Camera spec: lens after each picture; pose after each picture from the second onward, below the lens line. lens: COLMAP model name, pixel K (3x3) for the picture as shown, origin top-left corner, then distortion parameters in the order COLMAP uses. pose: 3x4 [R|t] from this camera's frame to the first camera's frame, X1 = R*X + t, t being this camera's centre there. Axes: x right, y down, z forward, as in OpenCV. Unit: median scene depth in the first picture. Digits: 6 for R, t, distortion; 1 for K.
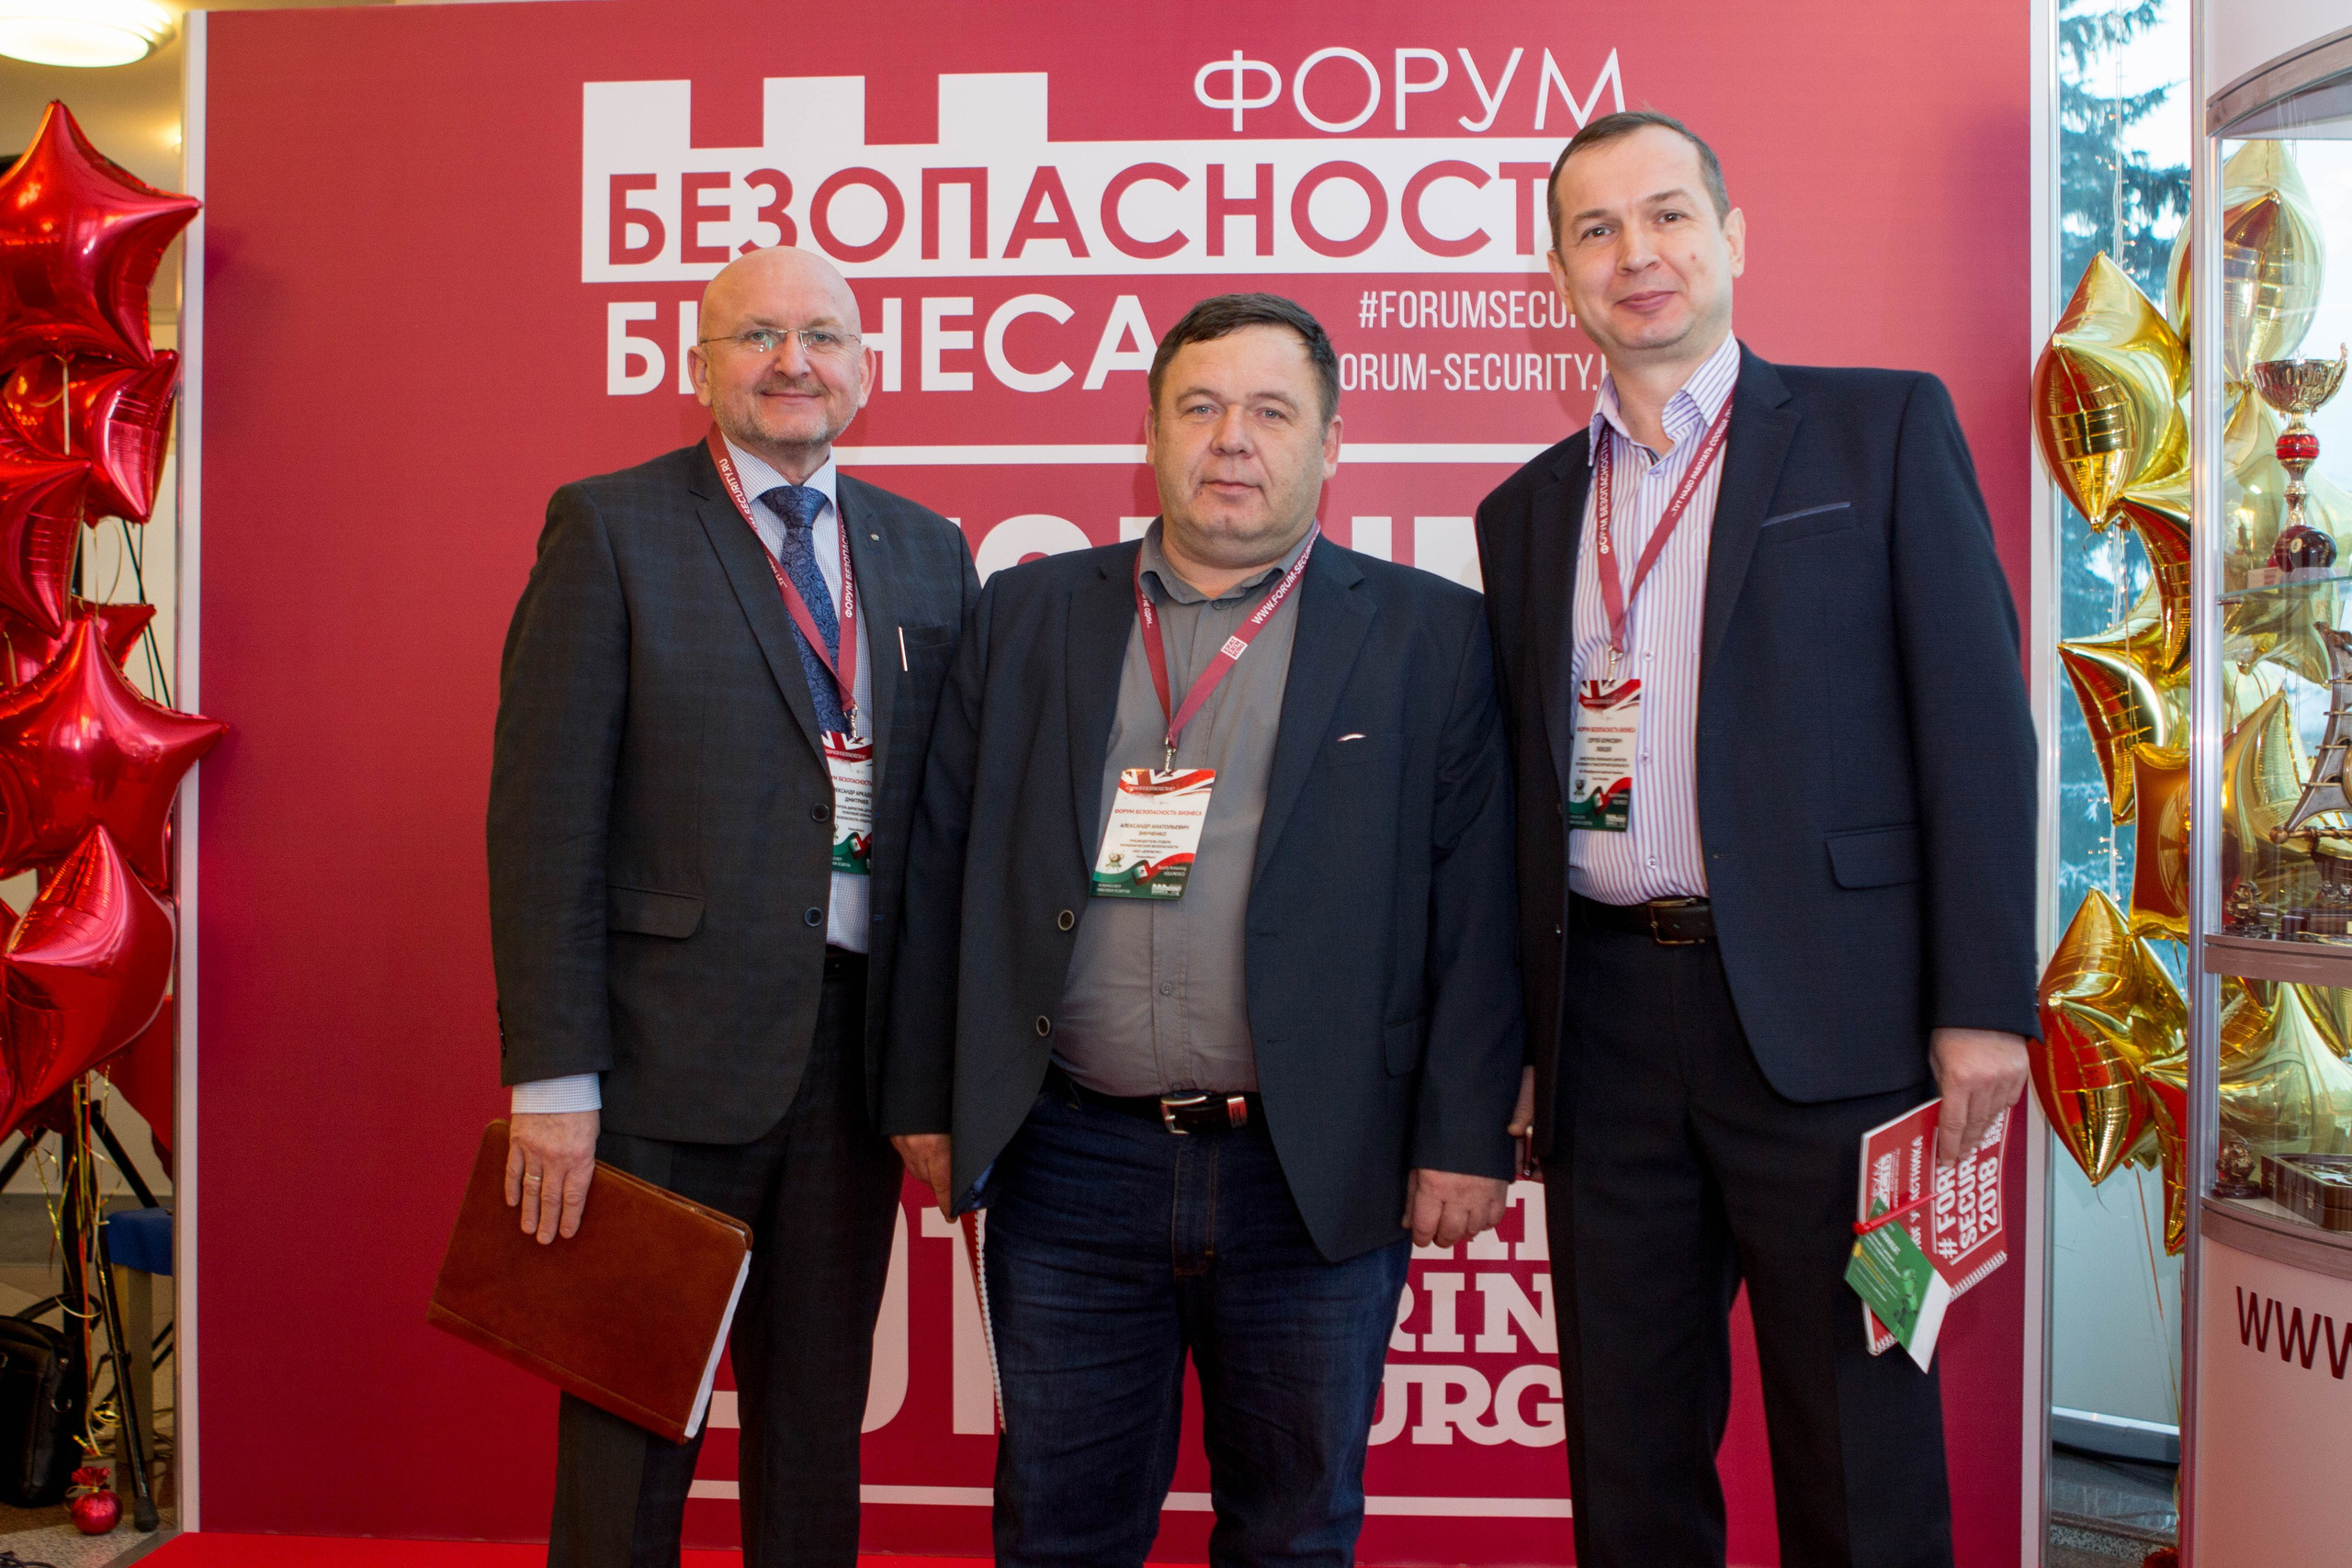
lens RADIAL K [[3170.7, 0, 1166.0], [0, 3170.7, 771.8], [0, 0, 1]] dist [-0.074513, 0.000000]
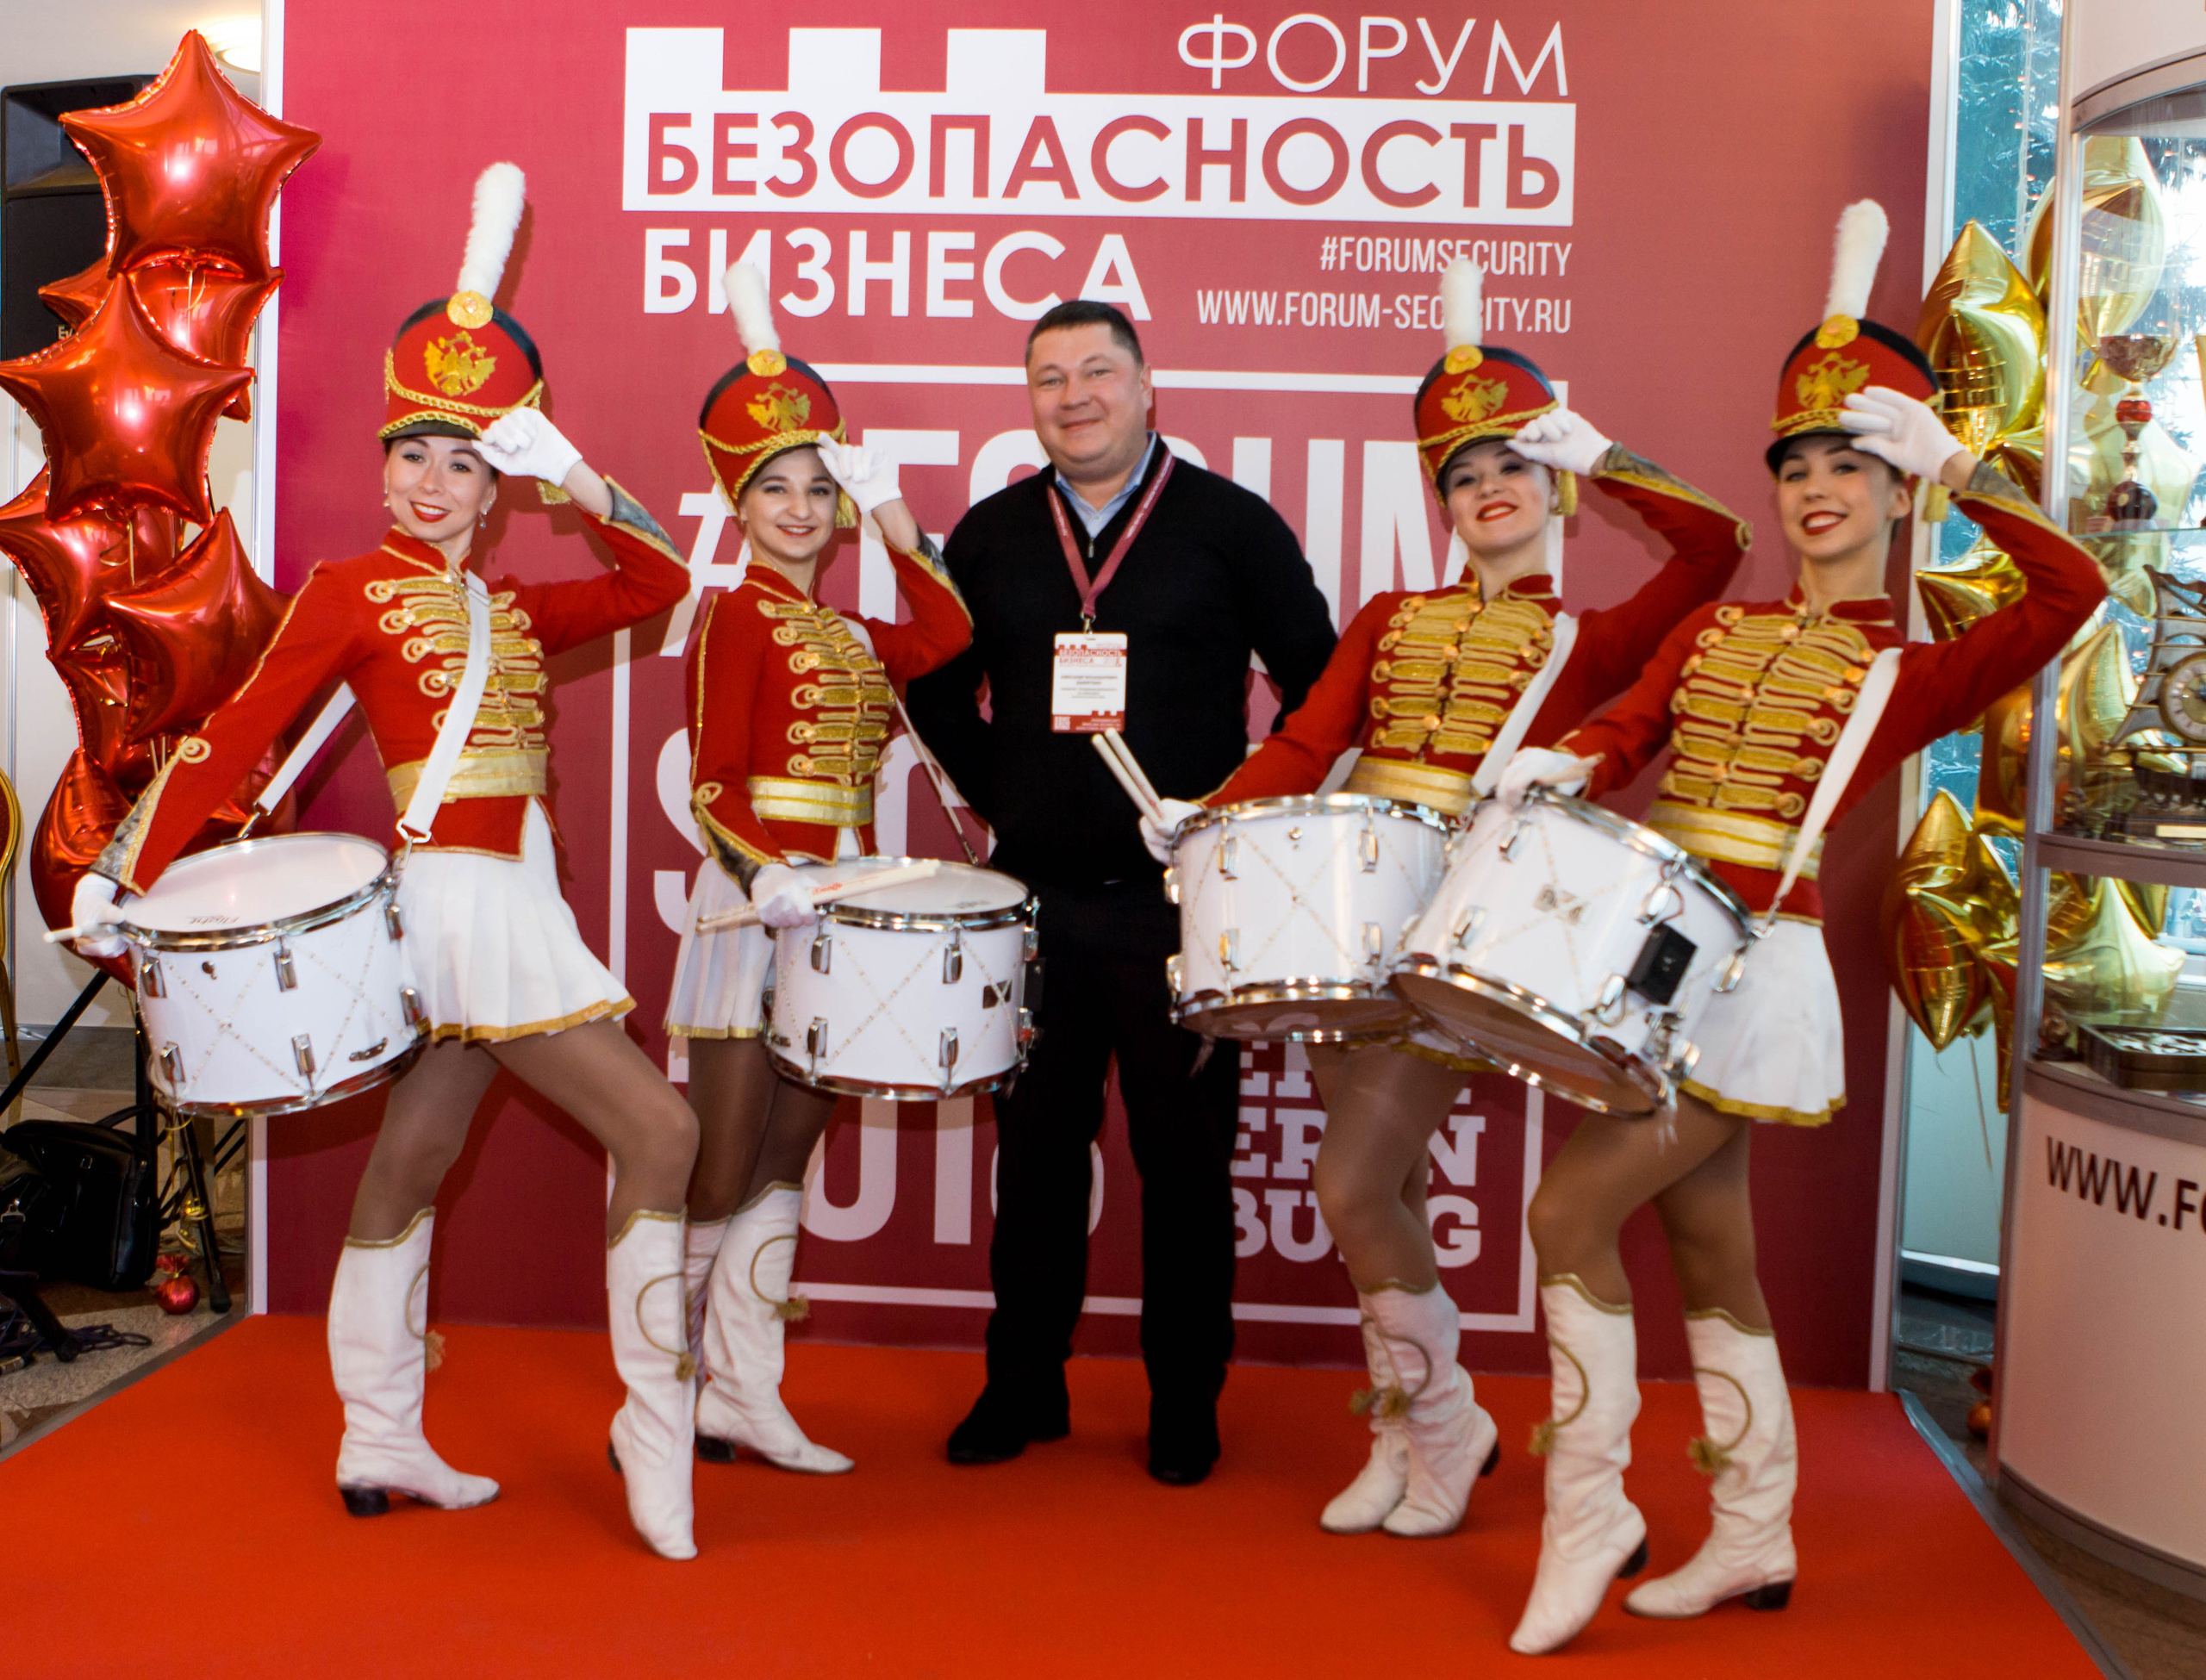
lens RADIAL K [[3311.9, 0, 1073.2], [0, 3311.9, 891.5], [0, 0, 1]] dist [-0.086960, 0.000000]
pose [[0.999600, 0.026024, -0.011057, -0.007396], [-0.025116, 0.996826, 0.075544, -0.007397], [0.012988, -0.075236, 0.997081, -0.175622]]
